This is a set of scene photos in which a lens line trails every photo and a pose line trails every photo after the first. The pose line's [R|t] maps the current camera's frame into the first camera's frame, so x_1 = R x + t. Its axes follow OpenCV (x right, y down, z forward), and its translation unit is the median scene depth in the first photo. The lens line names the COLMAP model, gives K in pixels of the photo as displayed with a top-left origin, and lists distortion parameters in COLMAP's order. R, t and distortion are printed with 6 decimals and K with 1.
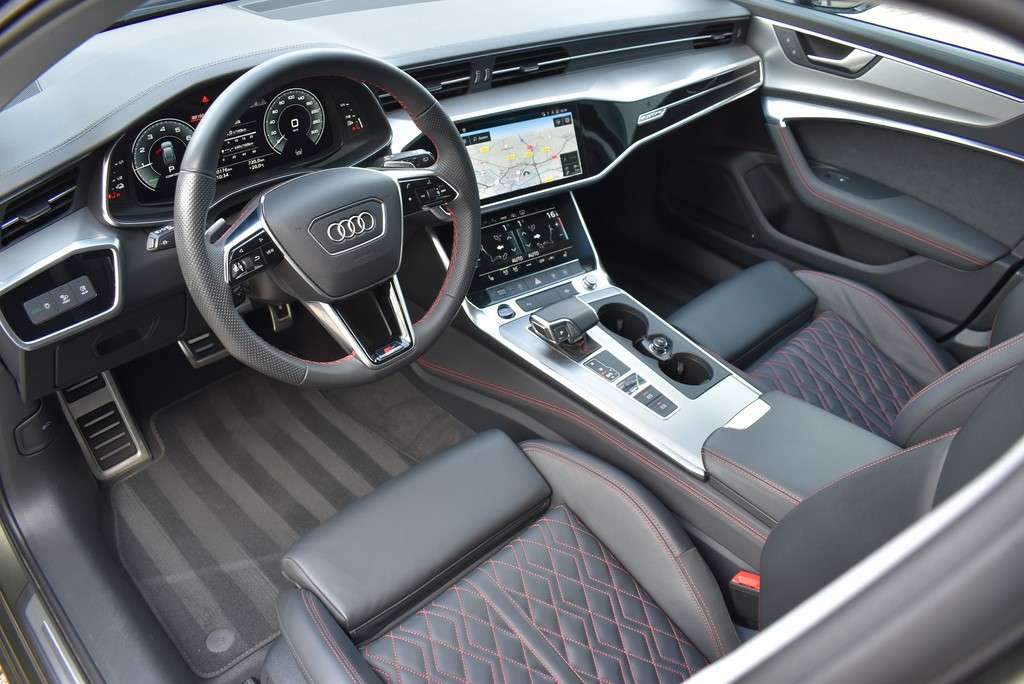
lens RADIAL K [[796.0, 0, 512.0], [0, 796.0, 341.8], [0, 0, 1]] dist [-0.088260, 0.004926]
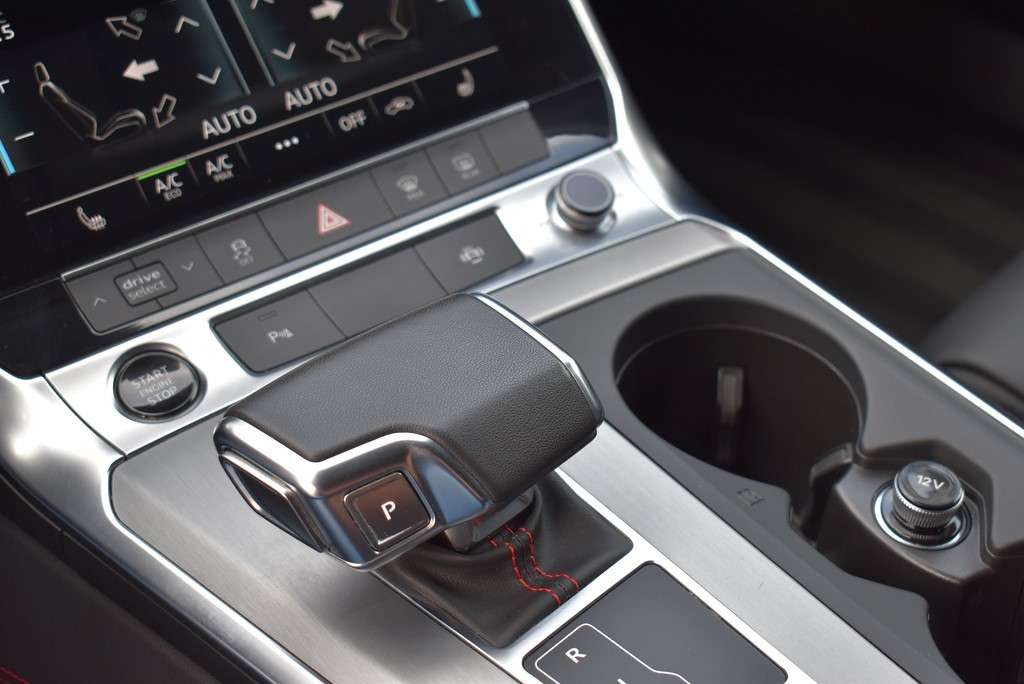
lens RADIAL K [[1709.5, 0, 510.6], [0, 1709.5, 342.9], [0, 0, 1]] dist [-0.023790, 0.000000]
pose [[0.997716, -0.059521, -0.031922, 0.095584], [0.060272, 0.997915, 0.023105, -0.051789], [0.030480, -0.024976, 0.999223, 0.557557]]
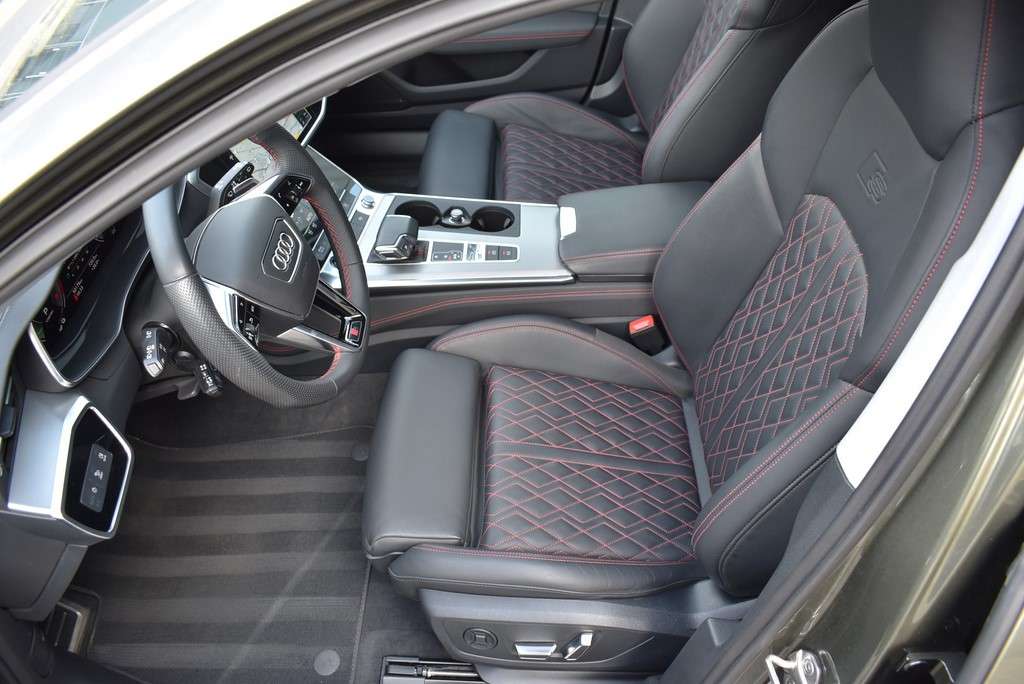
lens RADIAL K [[796.0, 0, 510.9], [0, 796.0, 339.1], [0, 0, 1]] dist [-0.088260, 0.004926]
pose [[0.702497, -0.577007, 0.416605, -0.347677], [0.504422, 0.816634, 0.280478, -0.134162], [-0.502052, 0.013109, 0.864738, -0.049797]]
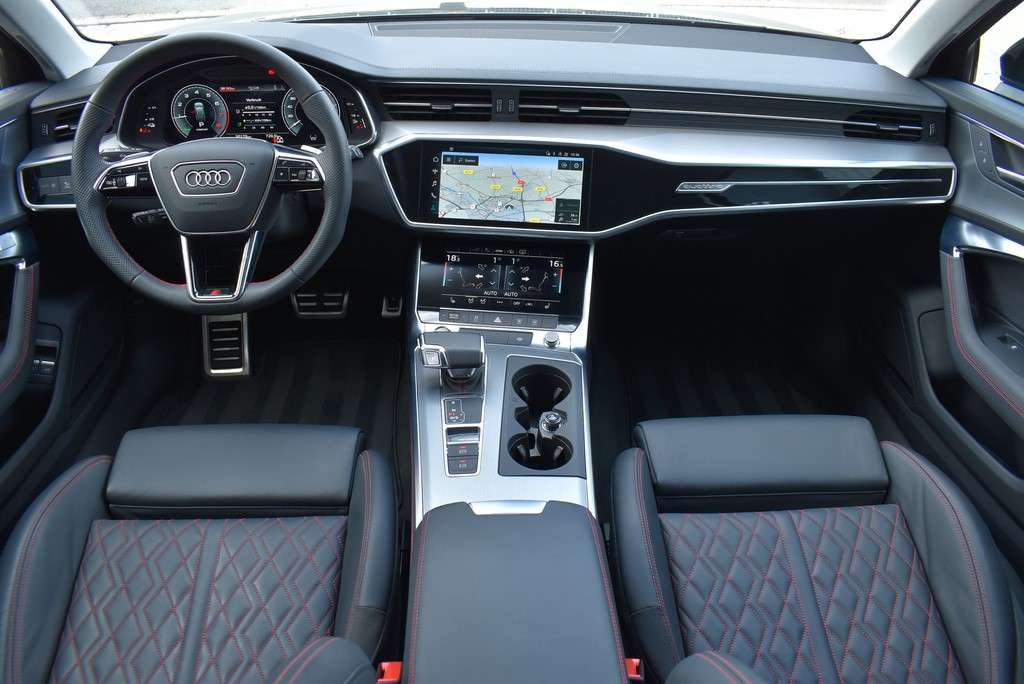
lens RADIAL K [[796.0, 0, 512.6], [0, 796.0, 340.3], [0, 0, 1]] dist [-0.088260, 0.004926]
pose [[0.744924, 0.294543, -0.598609, 0.640594], [-0.368401, 0.929667, -0.001009, -0.060563], [0.556210, 0.221280, 0.801041, 0.256890]]
